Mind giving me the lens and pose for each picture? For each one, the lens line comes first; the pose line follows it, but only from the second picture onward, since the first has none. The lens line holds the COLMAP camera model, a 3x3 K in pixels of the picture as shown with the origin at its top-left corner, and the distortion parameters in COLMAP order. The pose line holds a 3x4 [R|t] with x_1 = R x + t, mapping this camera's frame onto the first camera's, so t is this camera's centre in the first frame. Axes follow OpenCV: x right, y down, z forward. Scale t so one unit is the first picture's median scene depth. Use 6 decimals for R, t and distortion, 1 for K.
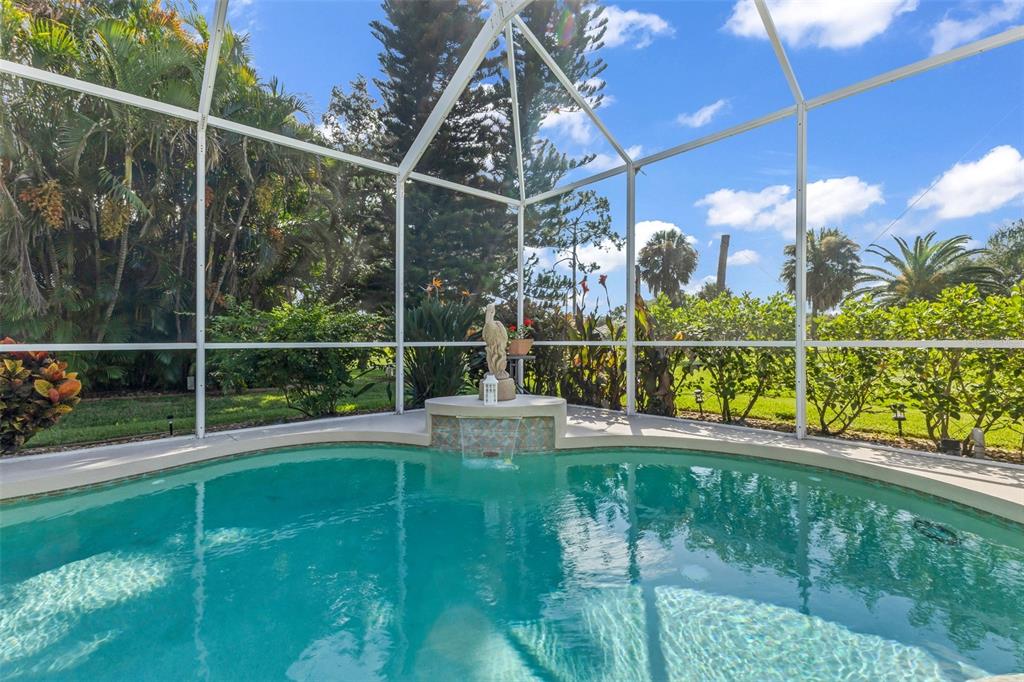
lens RADIAL K [[457.6, 0, 514.5], [0, 457.6, 342.7], [0, 0, 1]] dist [0.003876, 0.000521]
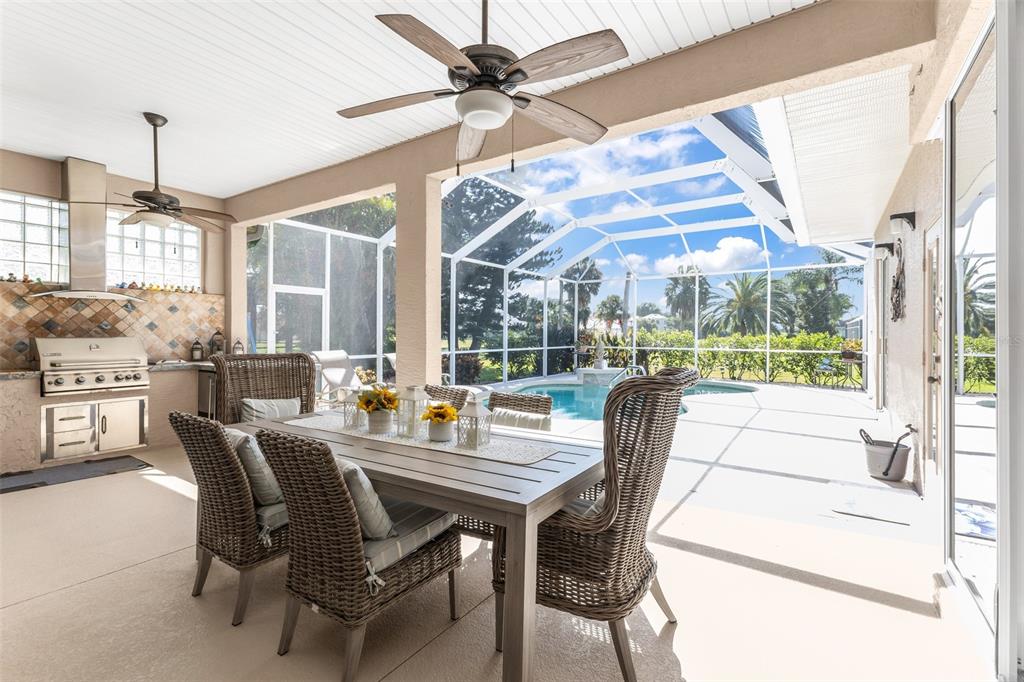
lens RADIAL K [[463.6, 0, 509.8], [0, 463.6, 334.7], [0, 0, 1]] dist [-0.000422, -0.000693]
pose [[0.971565, 0.007019, 0.236671, -1.043508], [-0.006793, 0.999975, -0.001770, -0.063327], [-0.236677, 0.000112, 0.971588, -1.364790]]
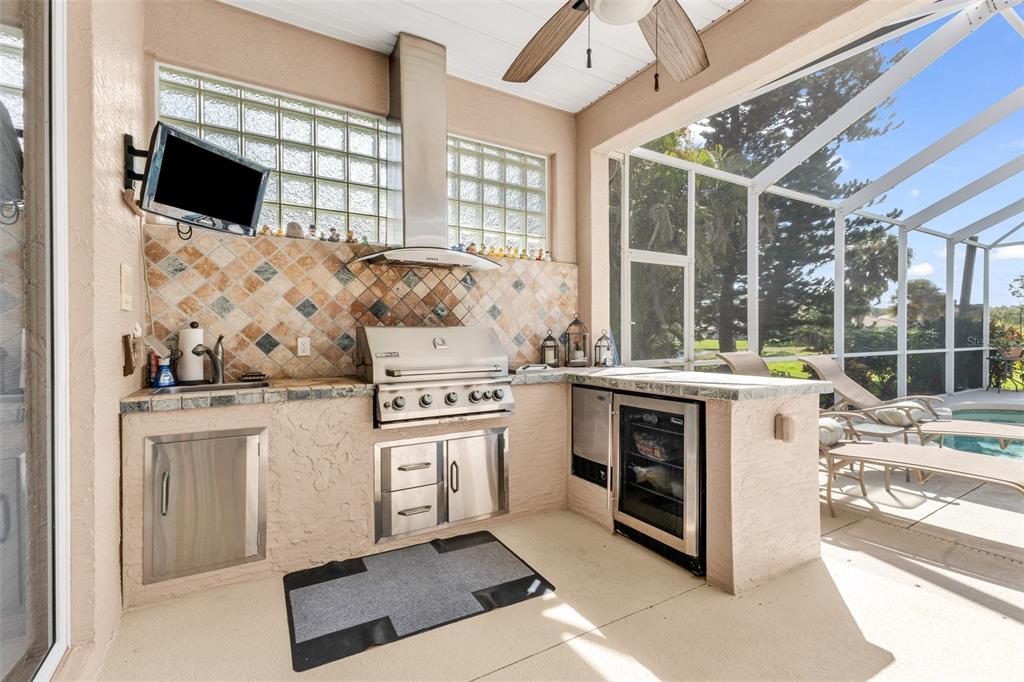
lens RADIAL K [[442.9, 0, 509.9], [0, 442.9, 340.5], [0, 0, 1]] dist [0.000405, -0.000459]
pose [[0.980221, 0.002007, -0.197898, -1.447809], [-0.000446, 0.999968, 0.007930, -0.041126], [0.197908, -0.007685, 0.980191, -0.759996]]
